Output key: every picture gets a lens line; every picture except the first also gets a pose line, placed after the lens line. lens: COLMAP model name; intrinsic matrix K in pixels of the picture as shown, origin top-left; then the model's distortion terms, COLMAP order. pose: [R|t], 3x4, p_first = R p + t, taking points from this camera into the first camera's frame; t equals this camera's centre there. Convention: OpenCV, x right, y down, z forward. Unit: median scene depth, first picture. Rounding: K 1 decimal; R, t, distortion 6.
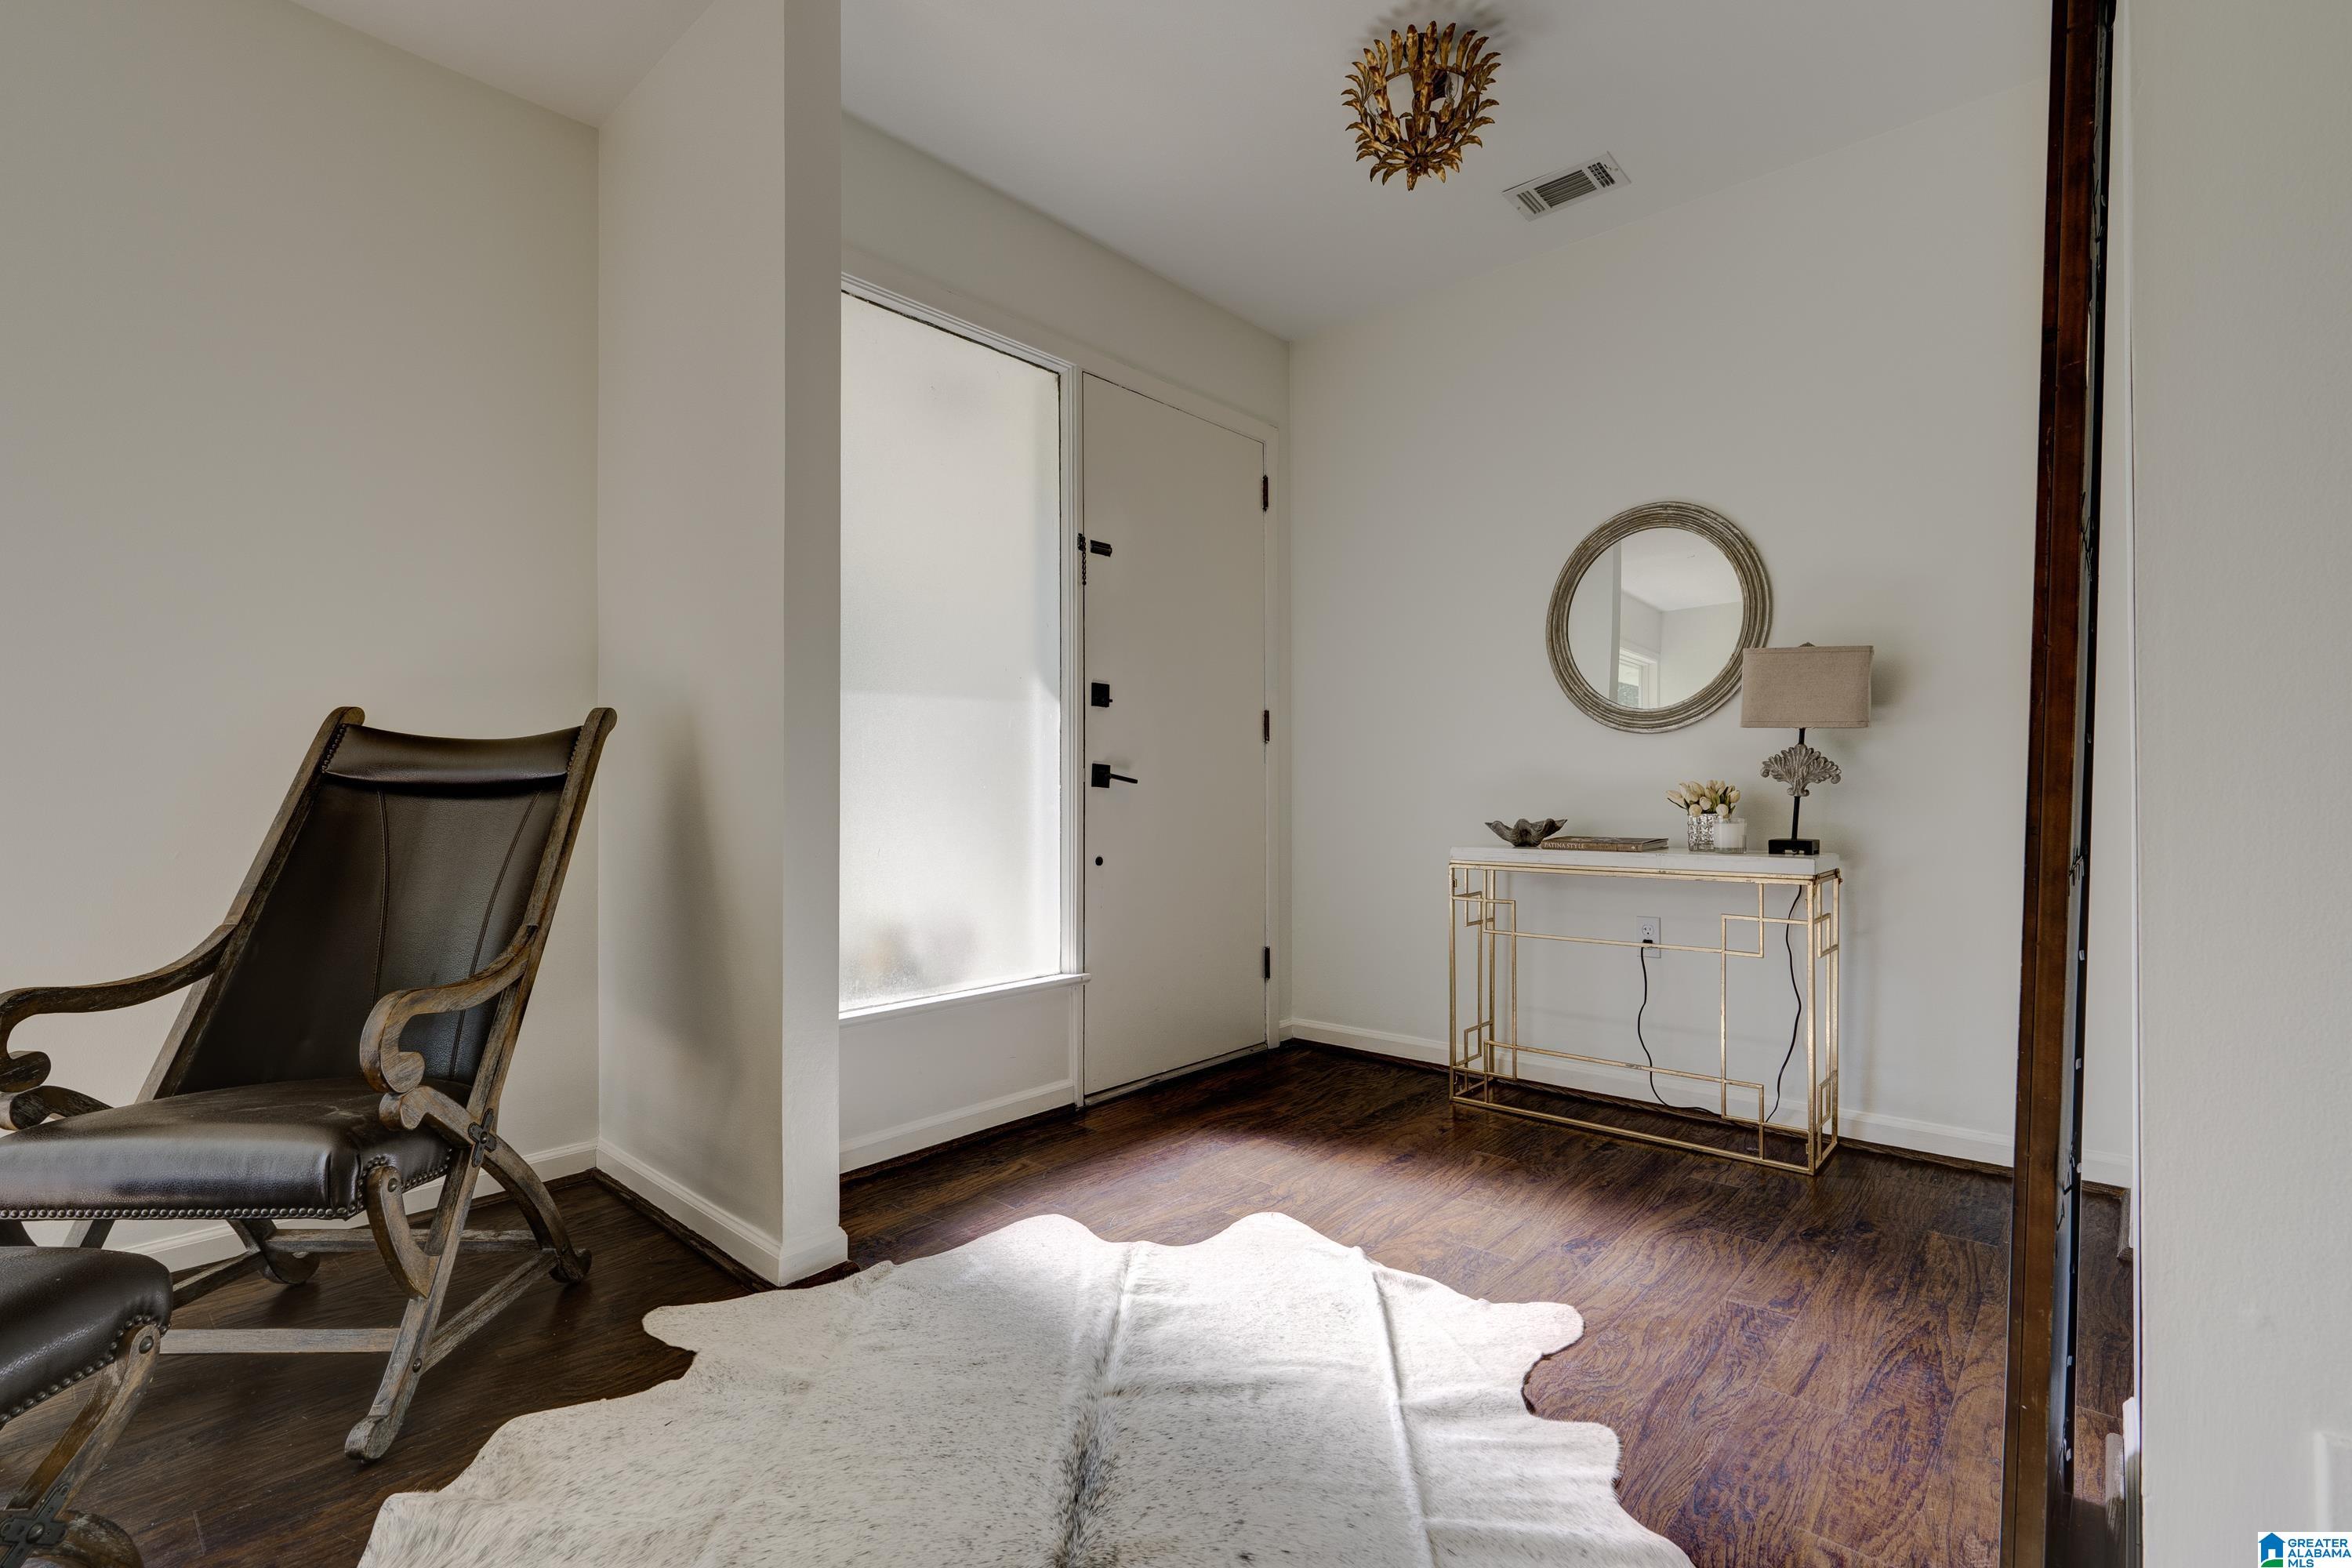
lens RADIAL K [[1088.1, 0, 1174.0], [0, 1088.1, 783.6], [0, 0, 1]] dist [-0.002982, -0.000274]
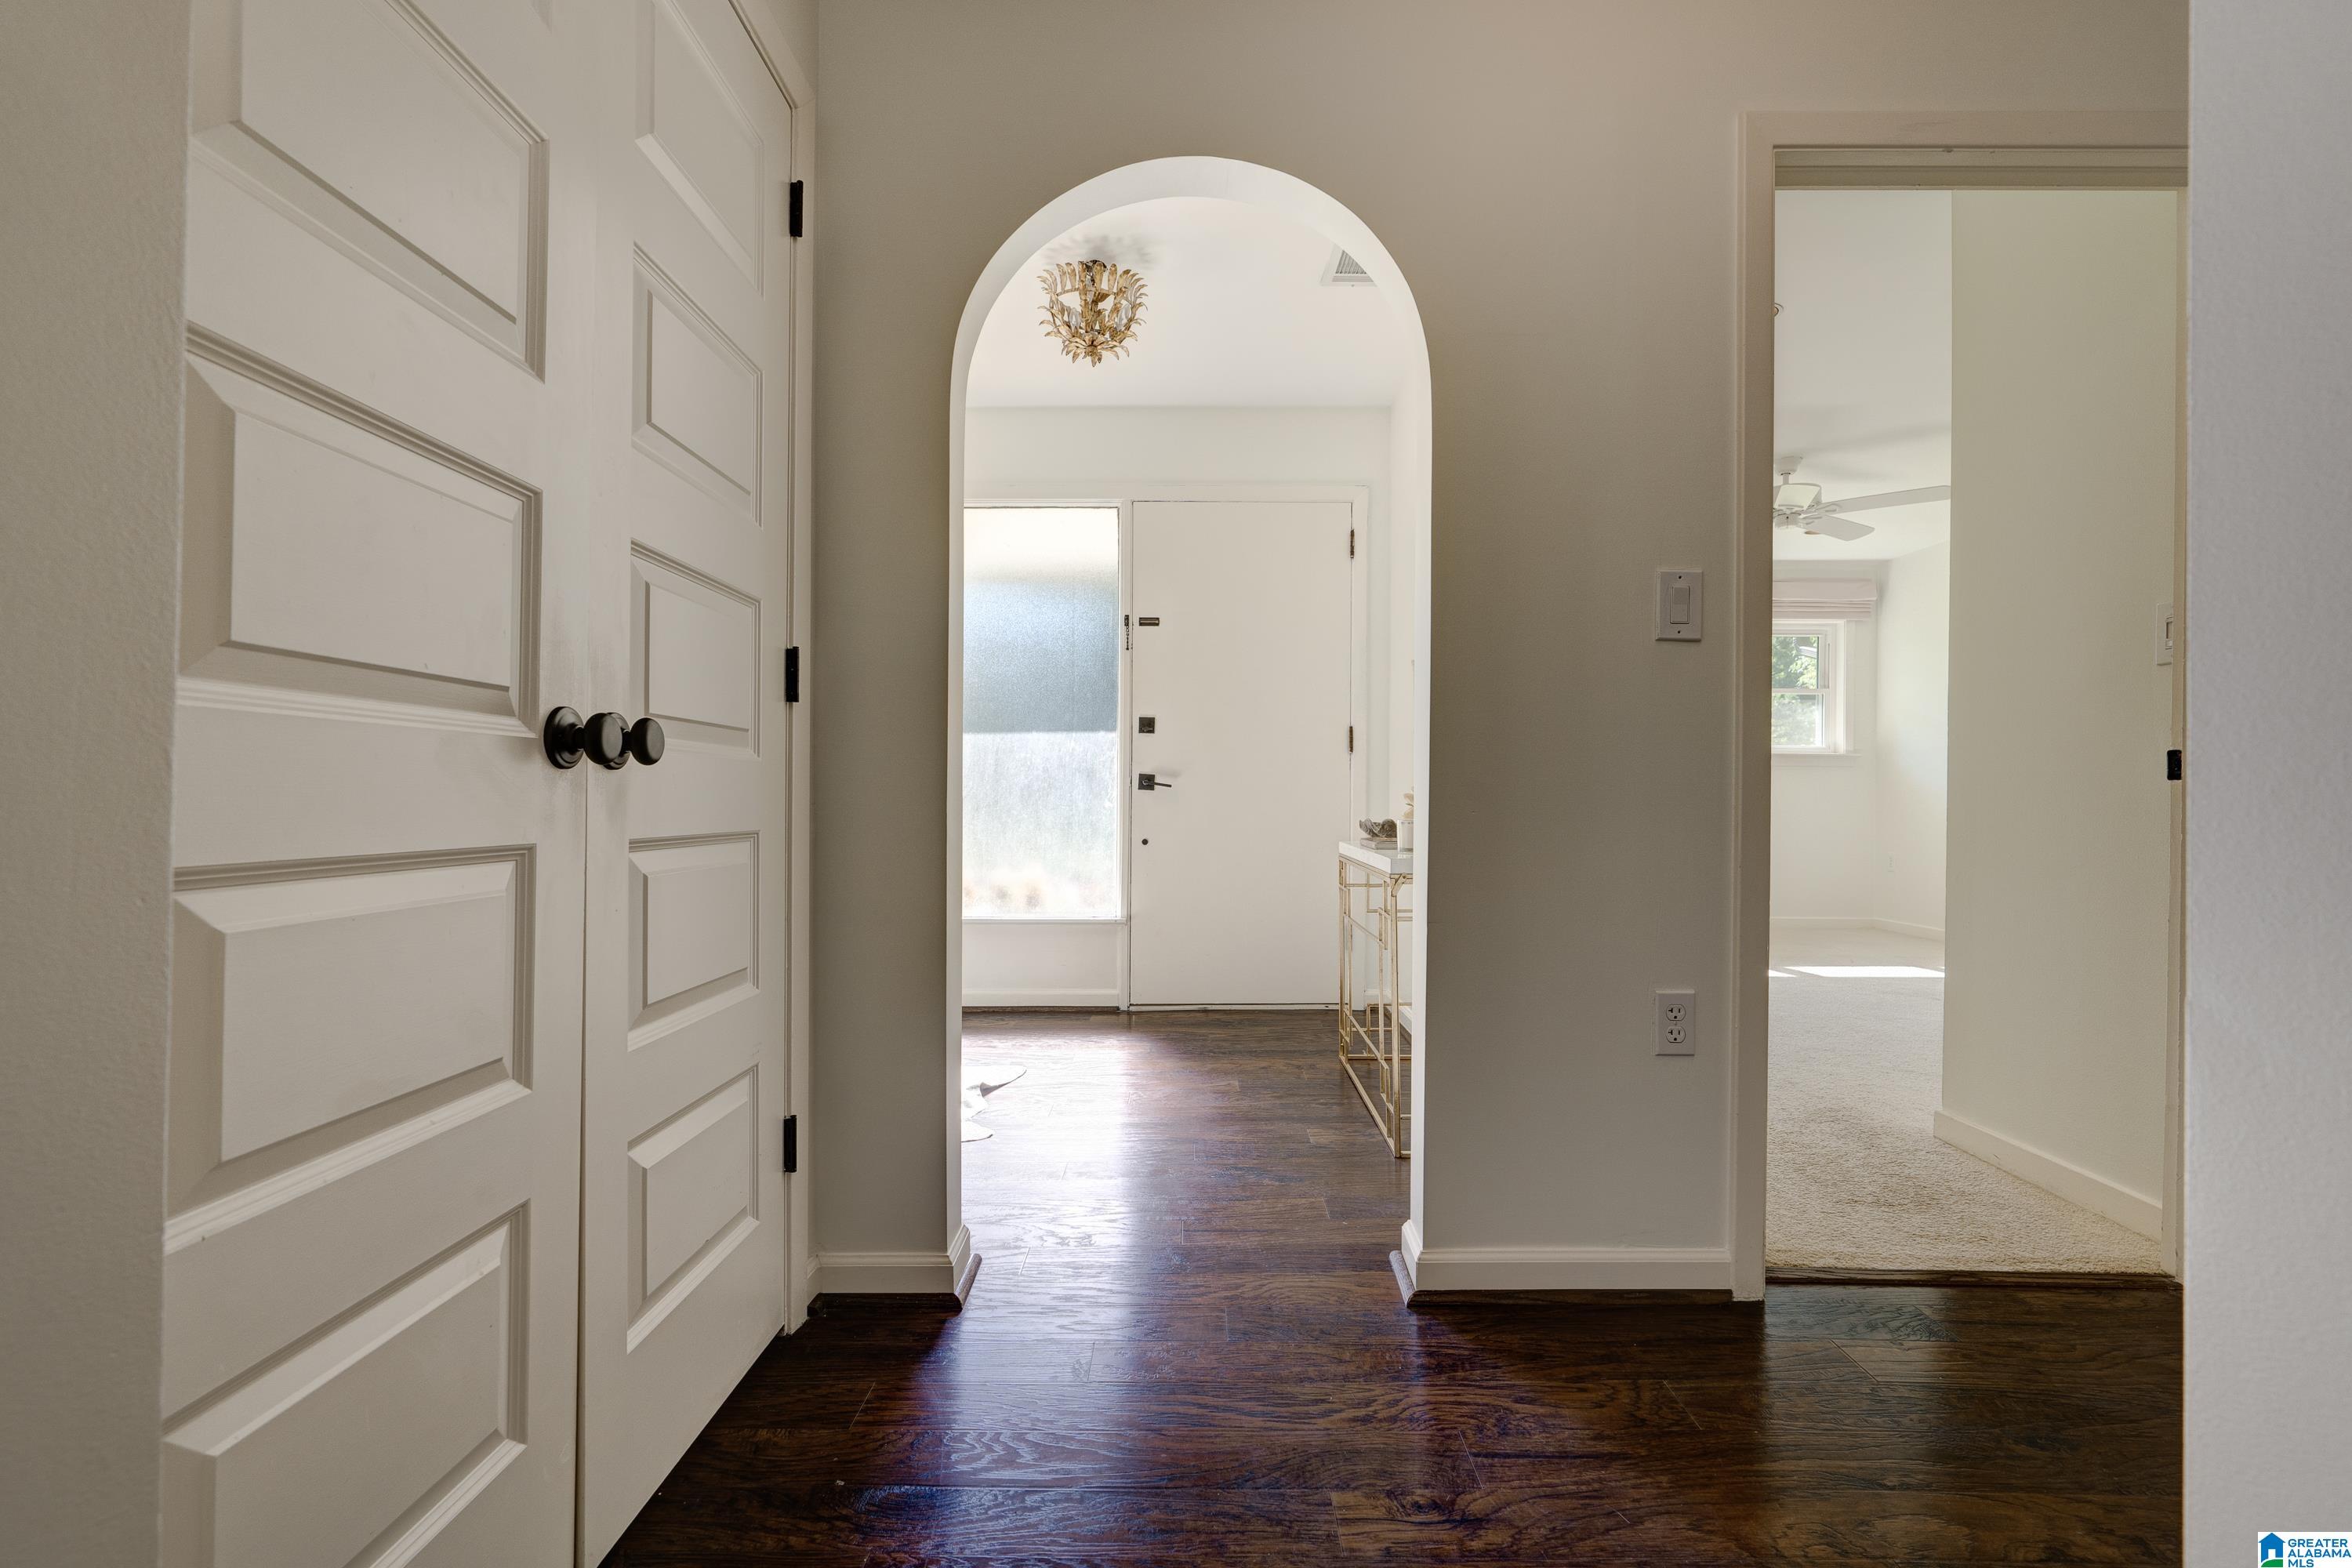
lens RADIAL K [[1007.7, 0, 1183.3], [0, 1007.7, 789.9], [0, 0, 1]] dist [0.000002, 0.000006]
pose [[0.669417, 0.002208, -0.742883, 0.952443], [-0.002011, 0.999997, 0.001159, 0.001497], [0.742884, 0.000718, 0.669420, 0.154107]]
